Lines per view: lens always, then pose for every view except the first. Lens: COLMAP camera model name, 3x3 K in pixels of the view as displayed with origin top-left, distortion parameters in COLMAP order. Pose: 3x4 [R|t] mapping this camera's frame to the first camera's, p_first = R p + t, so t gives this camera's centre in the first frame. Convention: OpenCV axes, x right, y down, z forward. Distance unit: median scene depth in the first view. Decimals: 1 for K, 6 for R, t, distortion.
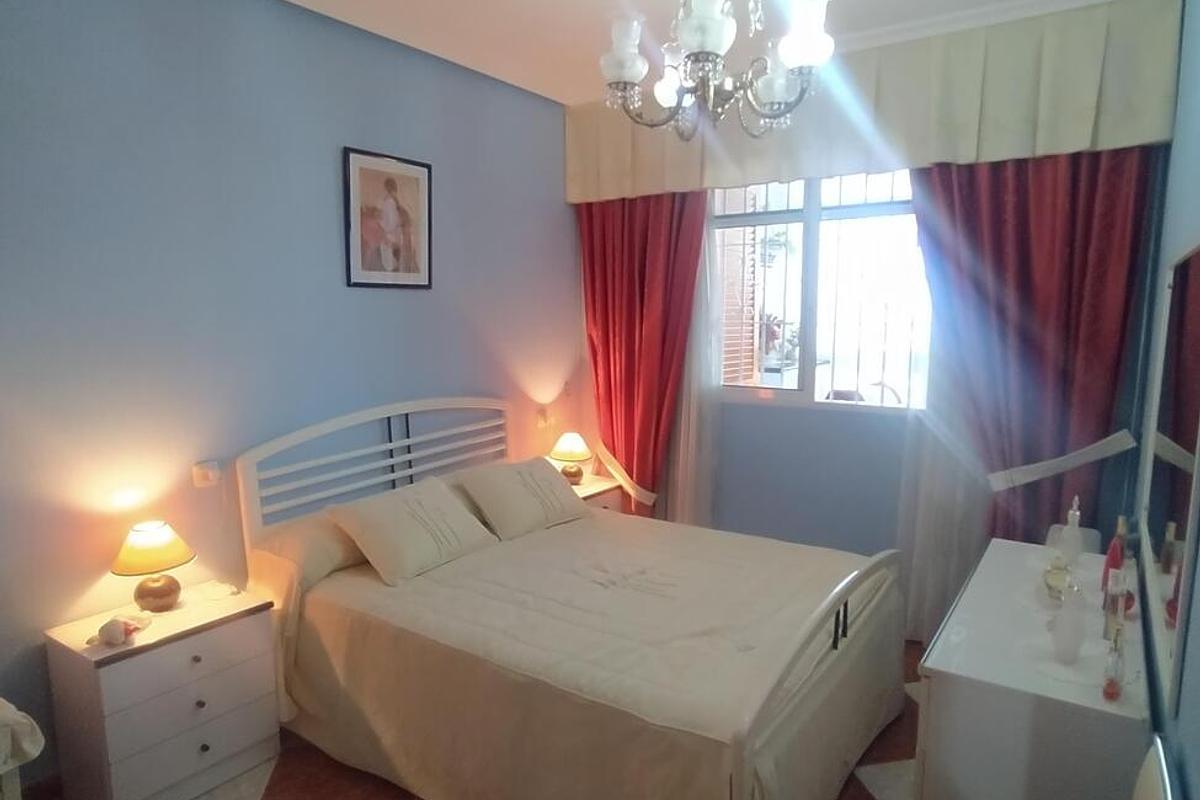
lens RADIAL K [[735.9, 0, 612.7], [0, 735.9, 409.7], [0, 0, 1]] dist [-0.035465, 0.020082]
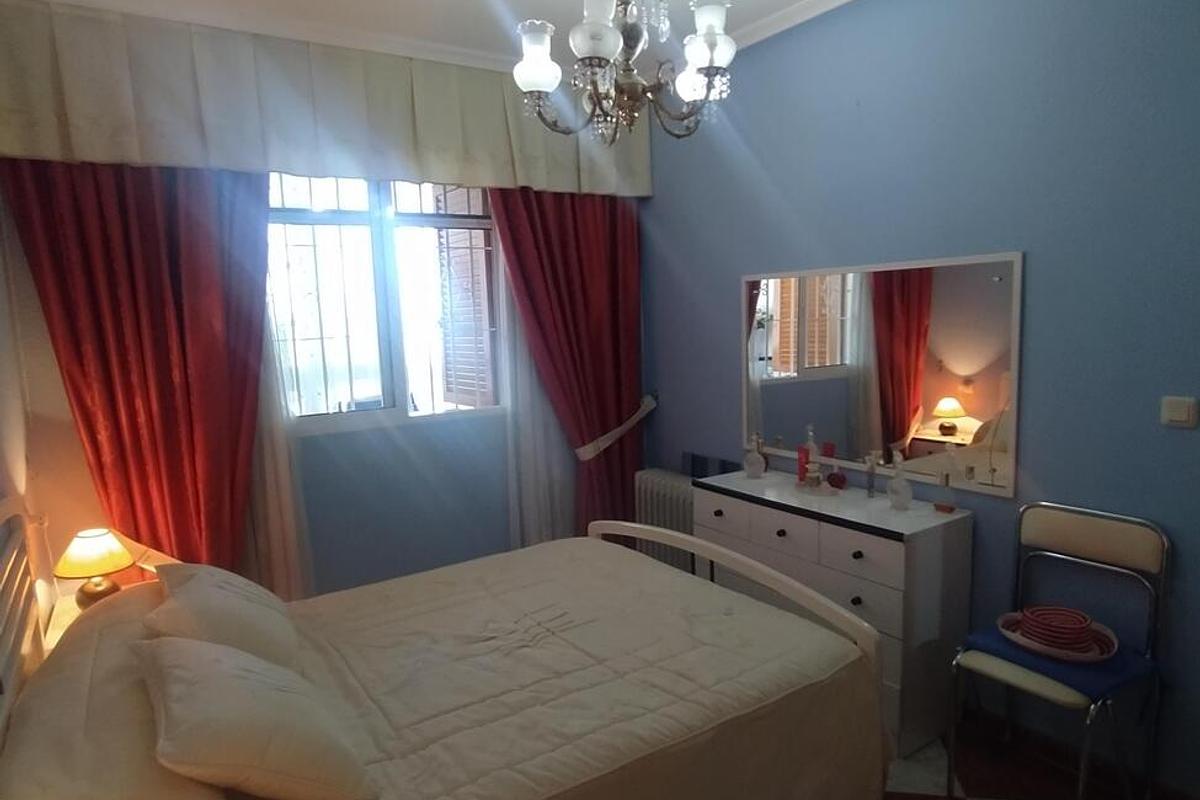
lens RADIAL K [[735.9, 0, 612.7], [0, 735.9, 409.7], [0, 0, 1]] dist [-0.035465, 0.020082]
pose [[0.366048, -0.133158, 0.921020, -0.510670], [0.159516, 0.984040, 0.078871, -0.054174], [-0.916823, 0.118047, 0.381446, 0.406849]]
